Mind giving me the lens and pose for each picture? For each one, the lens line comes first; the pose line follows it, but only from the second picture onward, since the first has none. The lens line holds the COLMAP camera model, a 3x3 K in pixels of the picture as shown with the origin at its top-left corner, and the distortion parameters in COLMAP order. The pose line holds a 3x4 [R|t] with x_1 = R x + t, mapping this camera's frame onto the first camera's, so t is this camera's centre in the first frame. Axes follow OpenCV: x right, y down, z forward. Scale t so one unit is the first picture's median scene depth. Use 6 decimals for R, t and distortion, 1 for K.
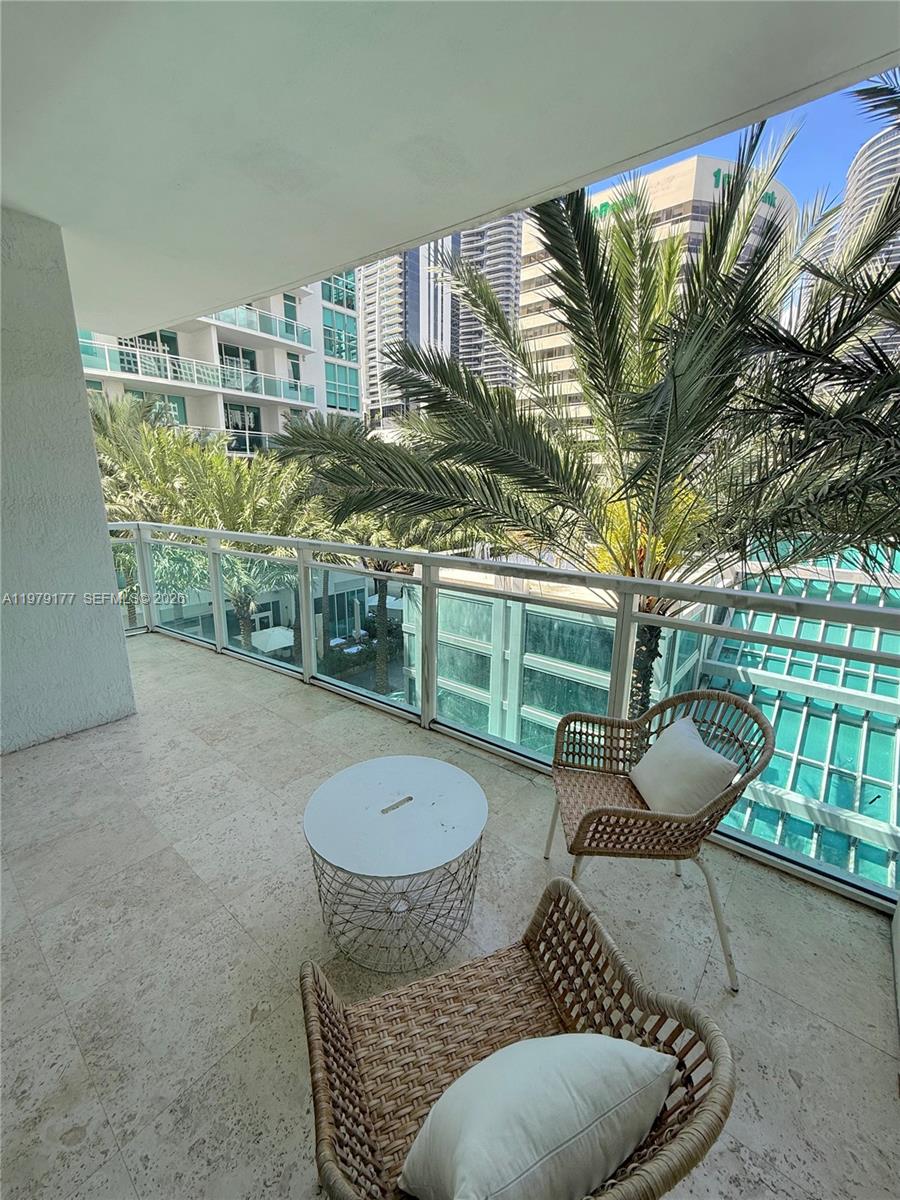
lens RADIAL K [[479.7, 0, 447.6], [0, 479.7, 601.5], [0, 0, 1]] dist [0.000880, -0.000044]
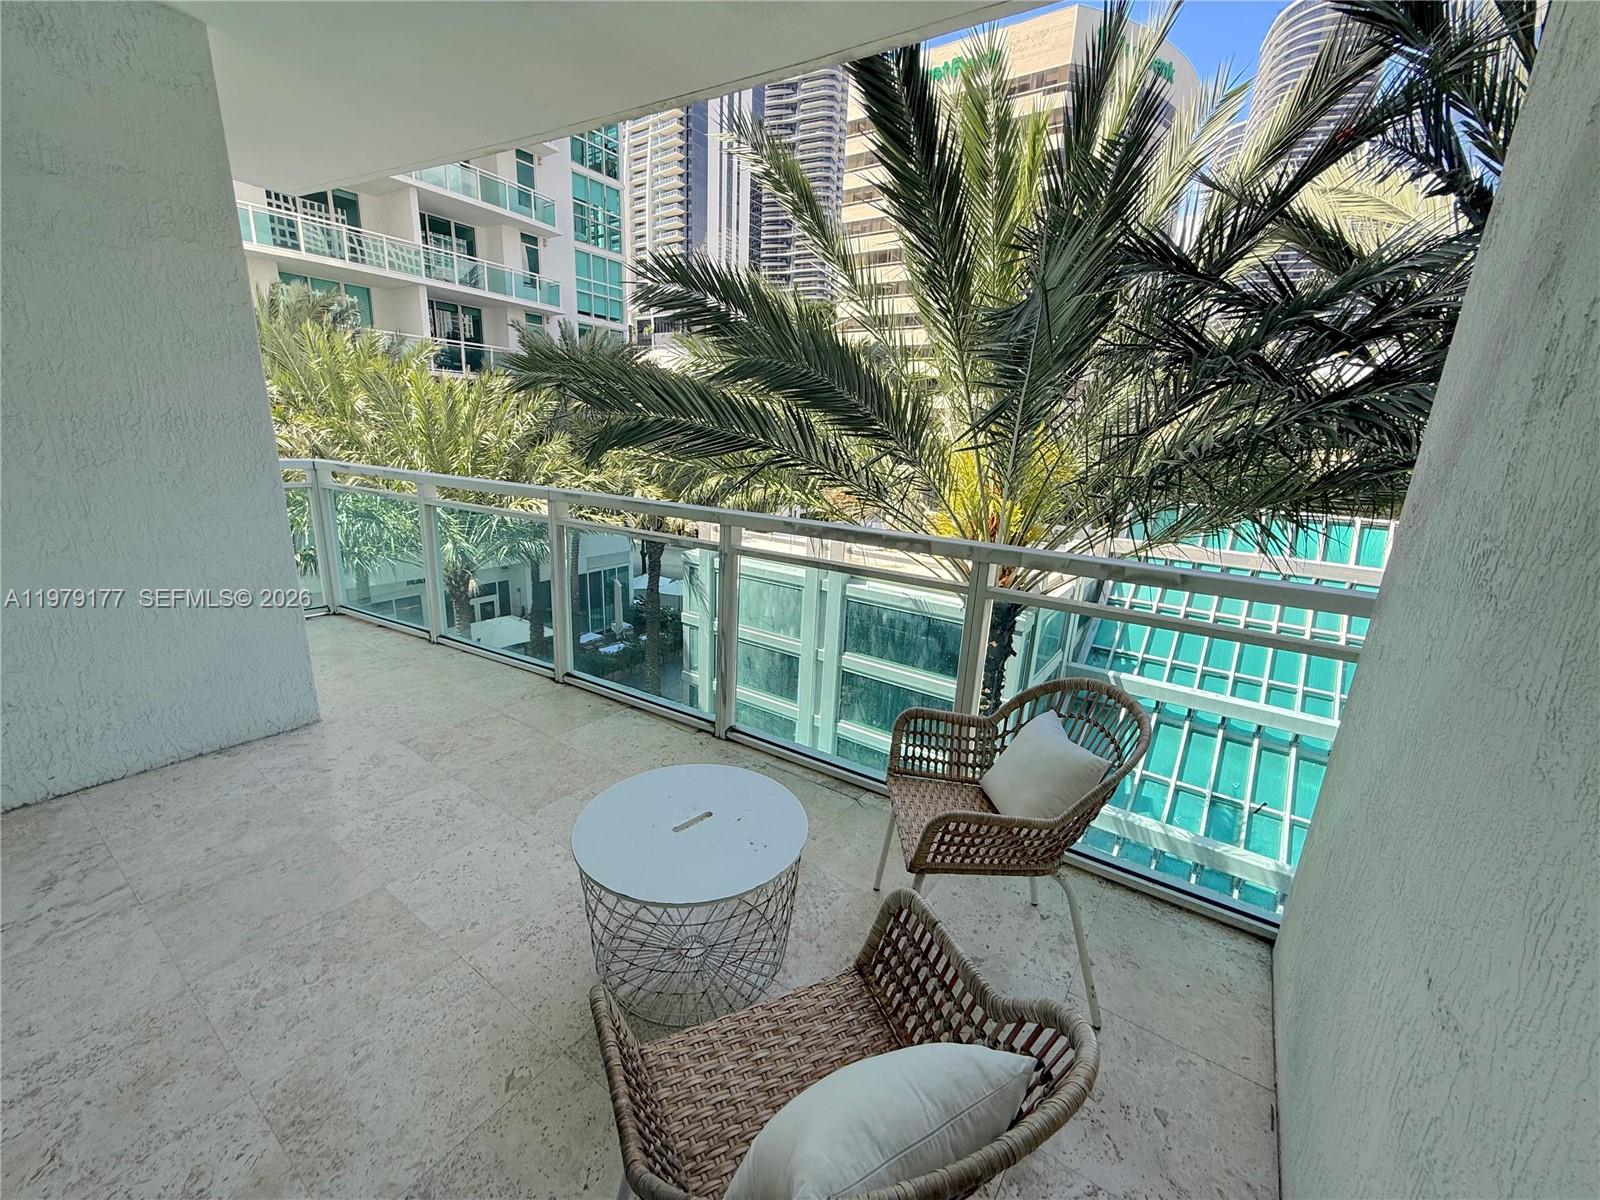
lens RADIAL K [[639.6, 0, 796.8], [0, 639.6, 606.9], [0, 0, 1]] dist [0.000880, -0.000044]
pose [[0.996071, 0.013507, 0.087517, -0.029255], [-0.016232, 0.999403, 0.030496, 0.034111], [-0.087053, -0.031796, 0.995696, -0.042792]]
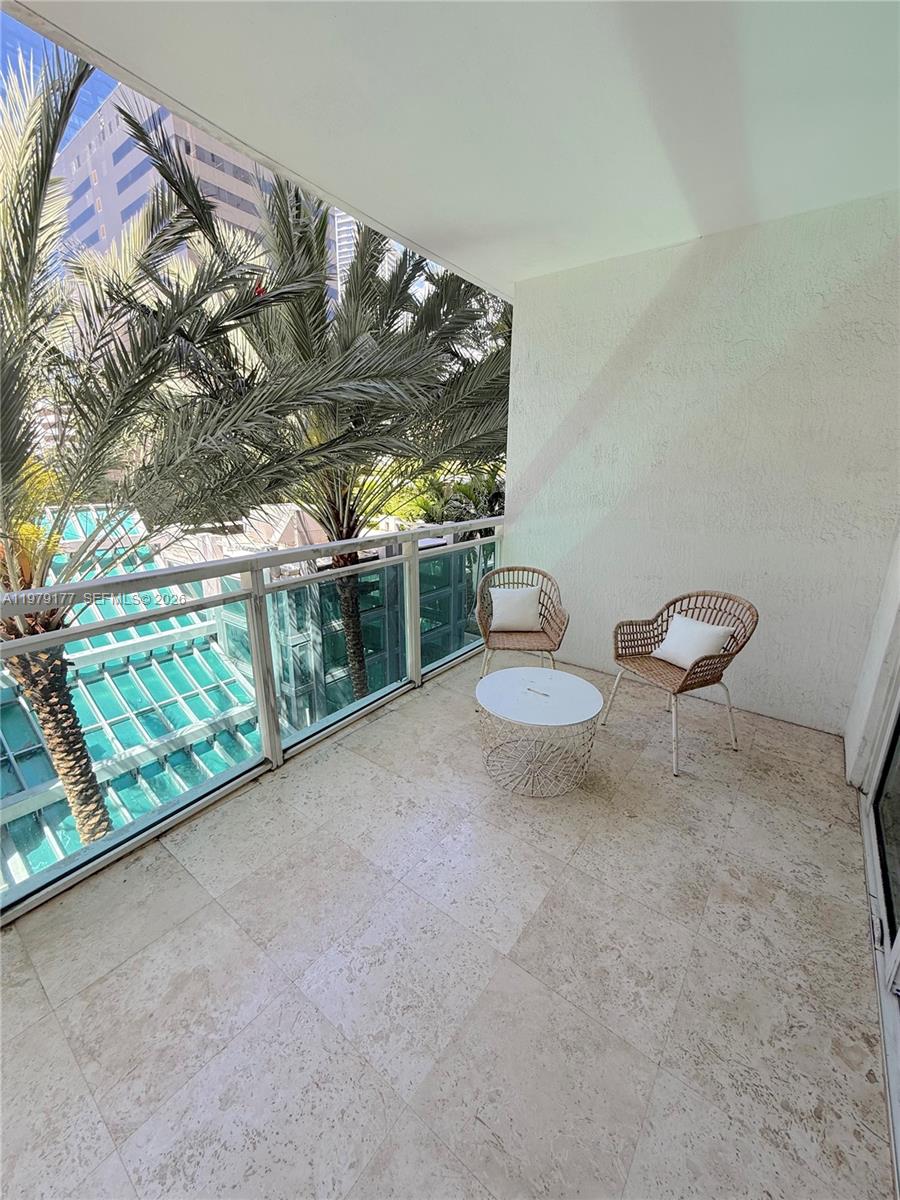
lens RADIAL K [[479.7, 0, 447.6], [0, 479.7, 601.5], [0, 0, 1]] dist [0.000880, -0.000044]
pose [[-0.038972, -0.282099, 0.958594, -1.283838], [0.226392, 0.931884, 0.283442, -0.279568], [-0.973256, 0.228064, 0.027548, 1.061135]]
